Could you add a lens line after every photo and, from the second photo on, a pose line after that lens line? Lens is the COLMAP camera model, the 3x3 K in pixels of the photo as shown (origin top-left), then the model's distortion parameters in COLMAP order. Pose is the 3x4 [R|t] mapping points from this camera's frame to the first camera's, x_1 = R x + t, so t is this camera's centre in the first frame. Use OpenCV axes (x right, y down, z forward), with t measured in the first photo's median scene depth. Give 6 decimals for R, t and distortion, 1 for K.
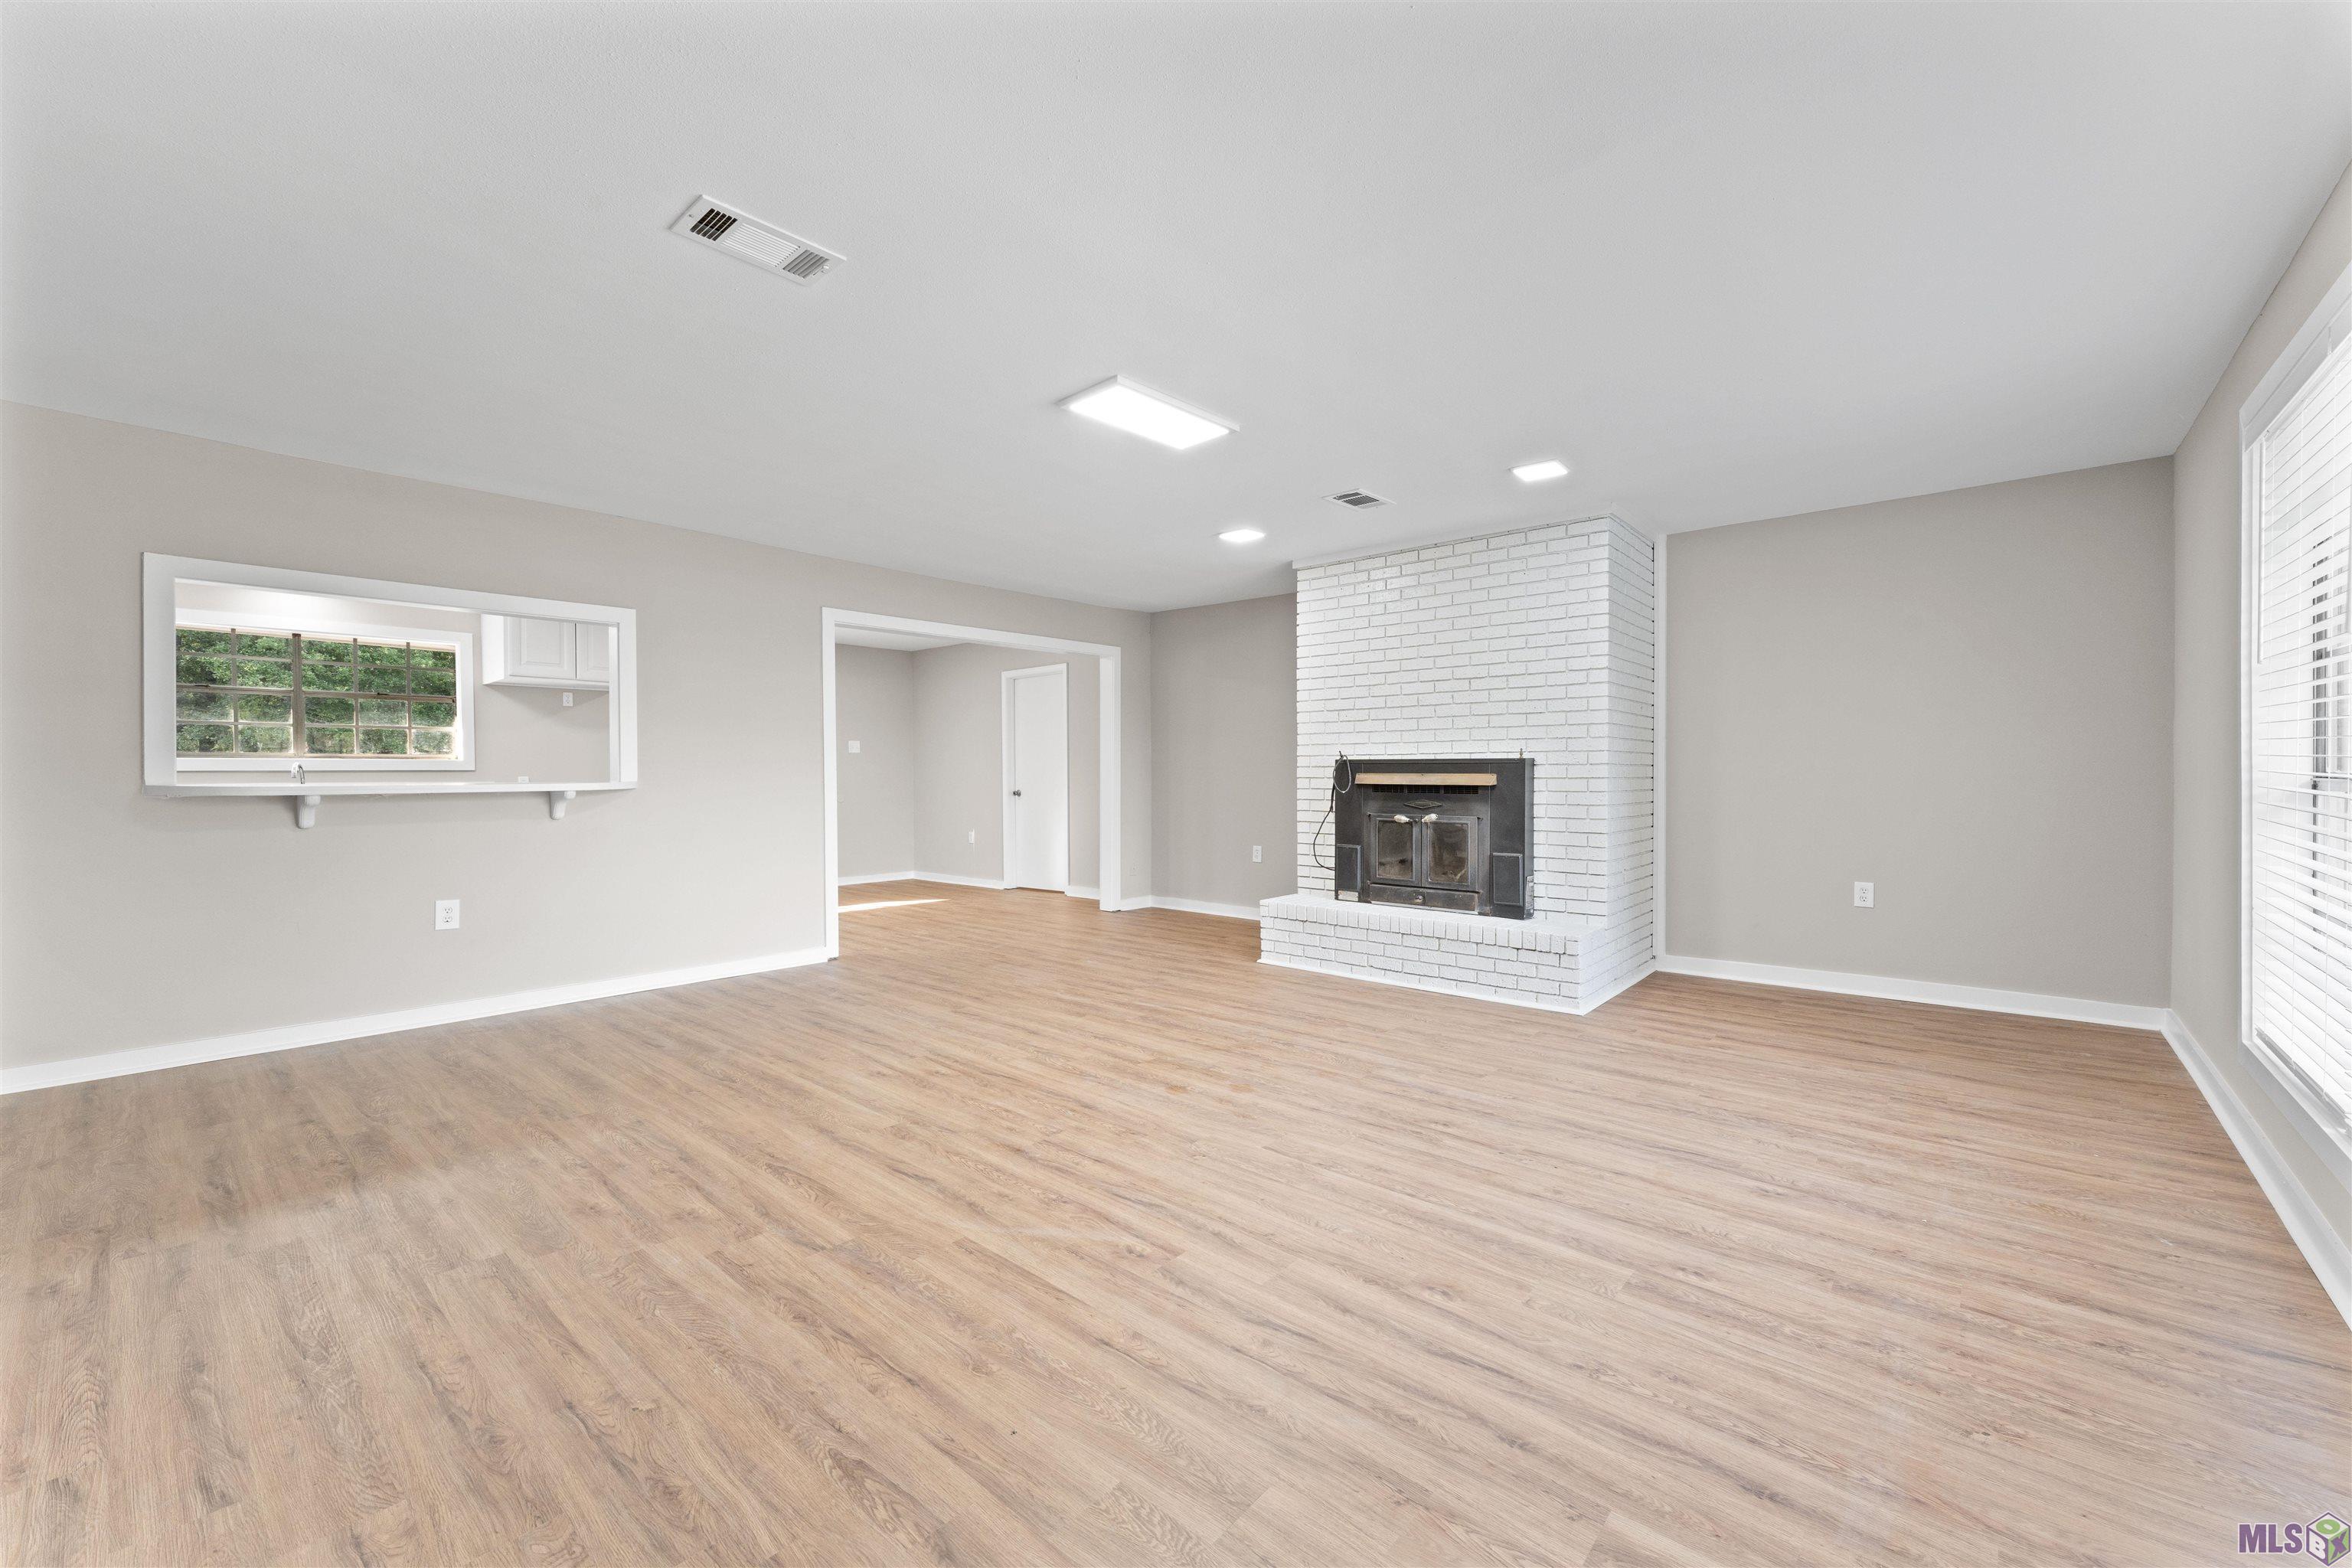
lens RADIAL K [[938.3, 0, 1178.6], [0, 938.3, 781.1], [0, 0, 1]] dist [0.000327, 0.000146]
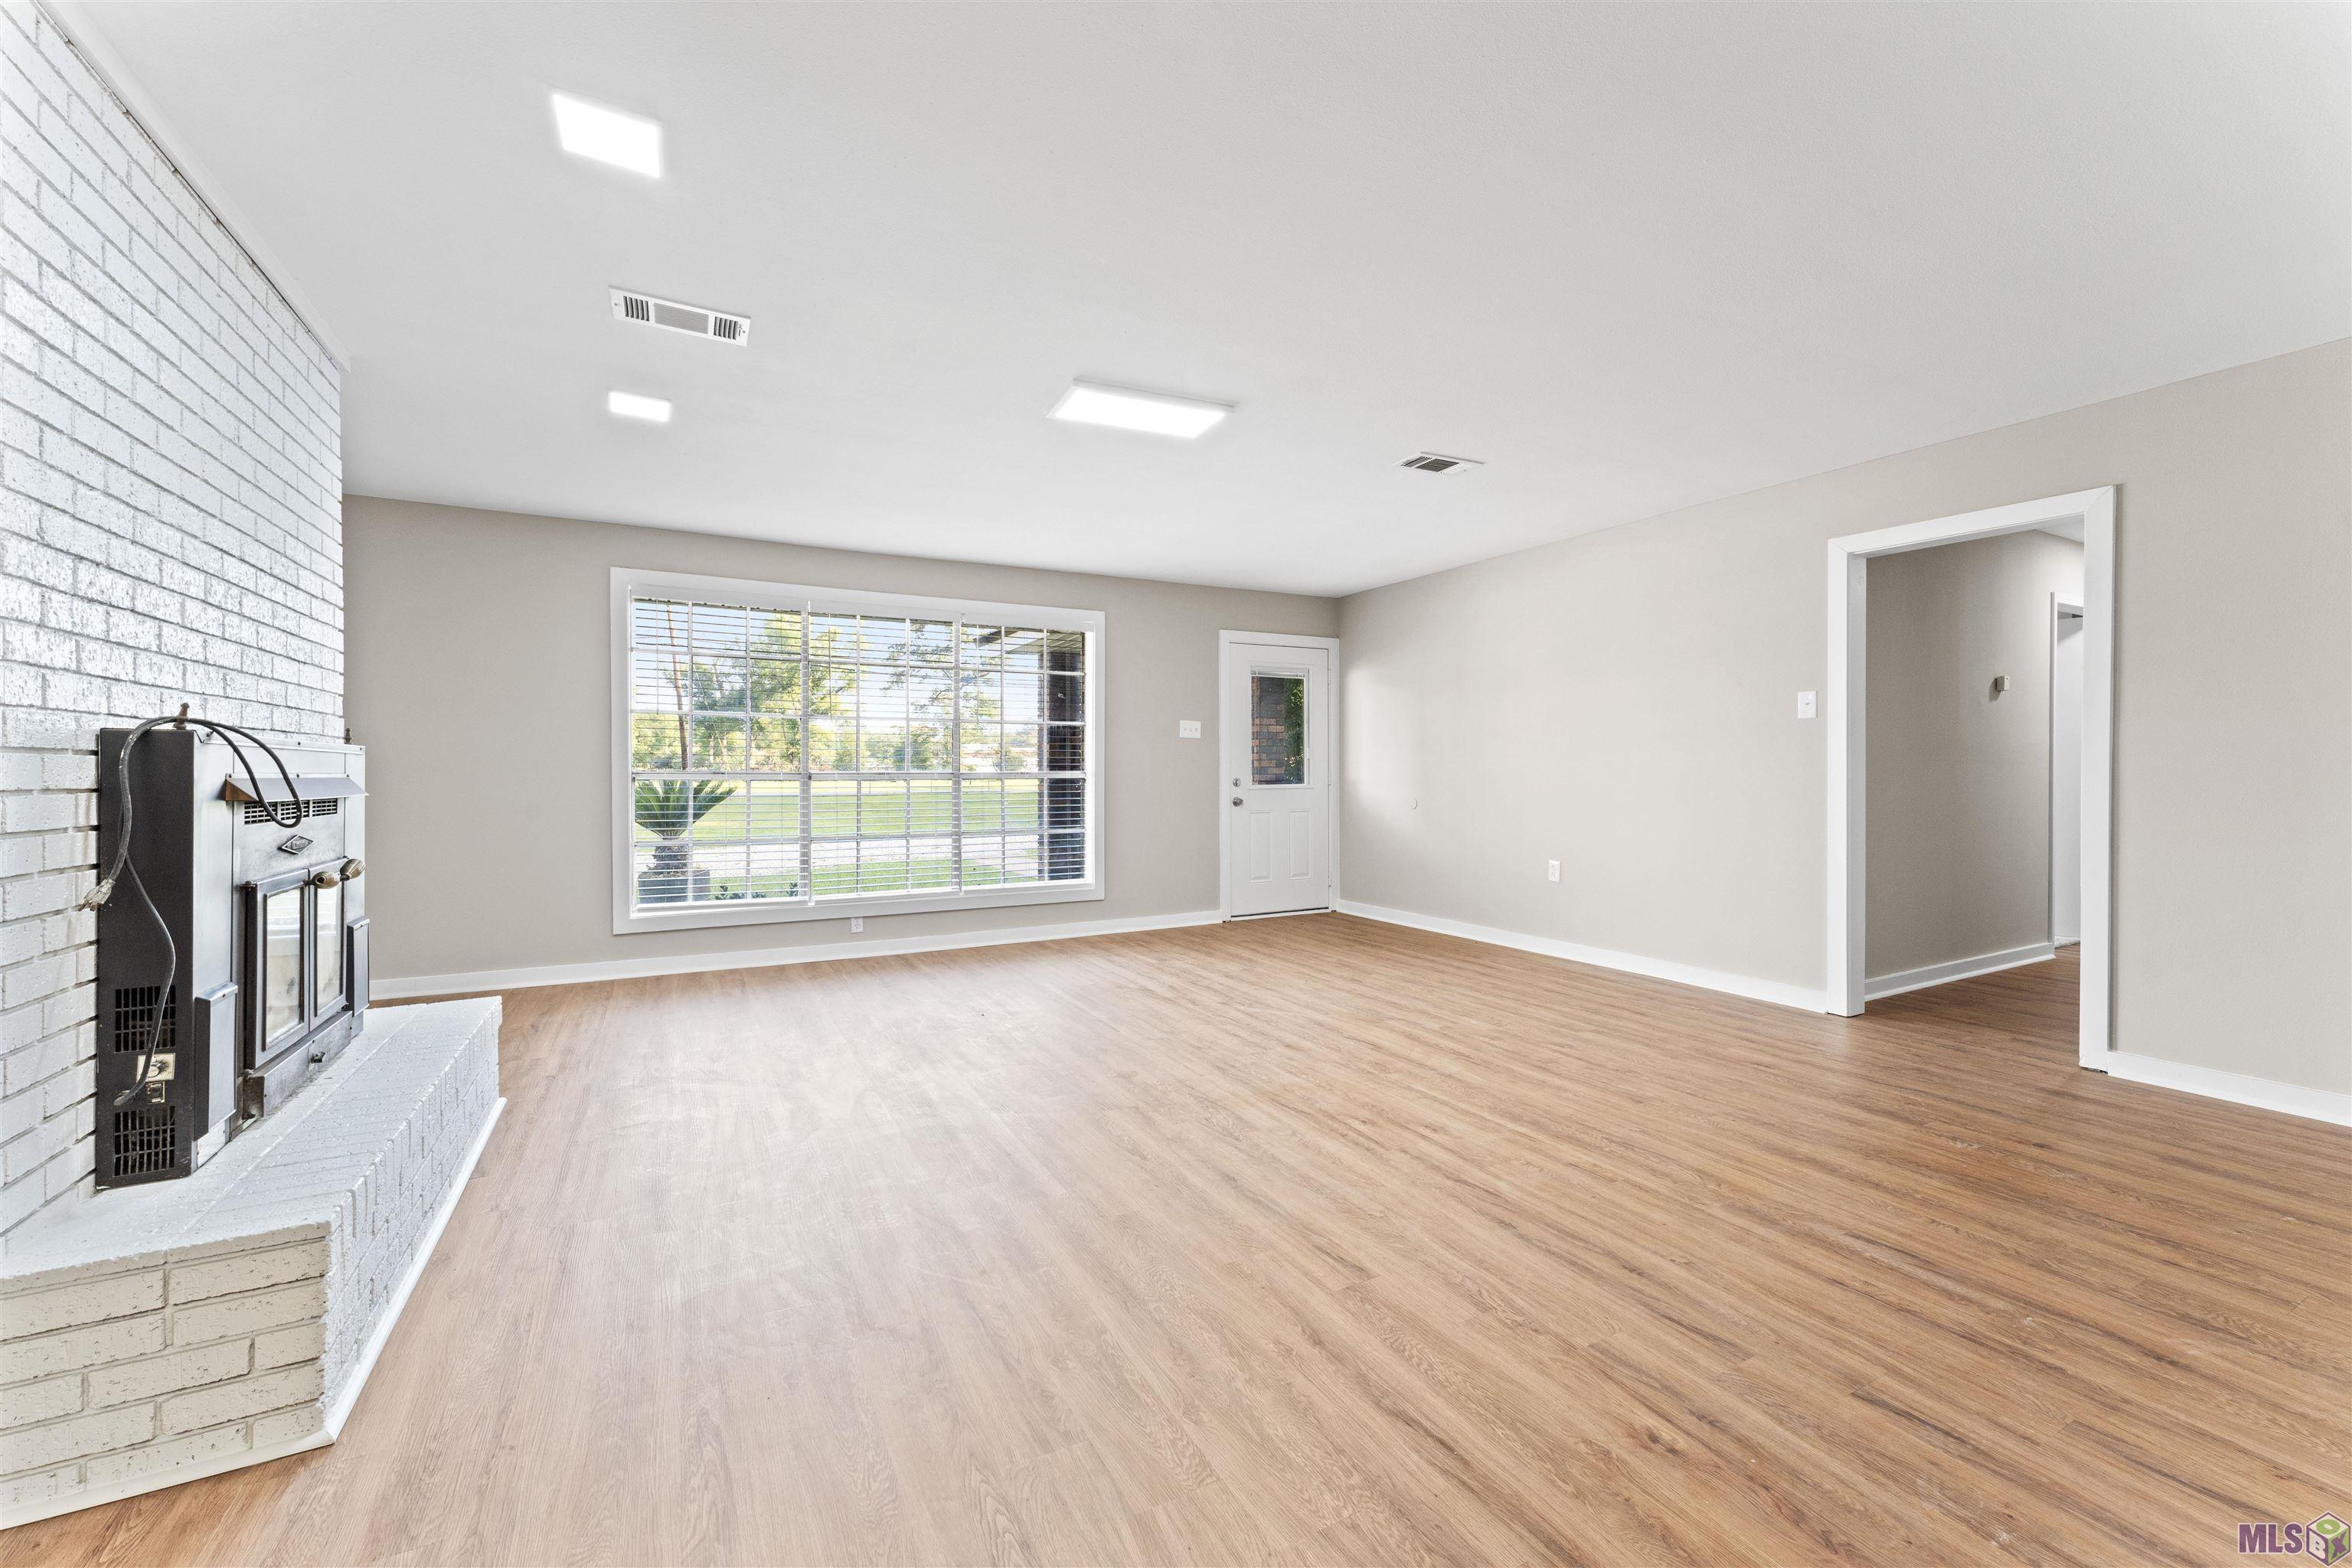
lens RADIAL K [[940.1, 0, 1181.2], [0, 940.1, 757.7], [0, 0, 1]] dist [-0.000281, -0.000016]
pose [[-0.936867, 0.009660, 0.349554, -0.404337], [0.009914, 0.999950, -0.001063, -0.017865], [-0.349546, 0.002469, -0.936916, 1.859605]]
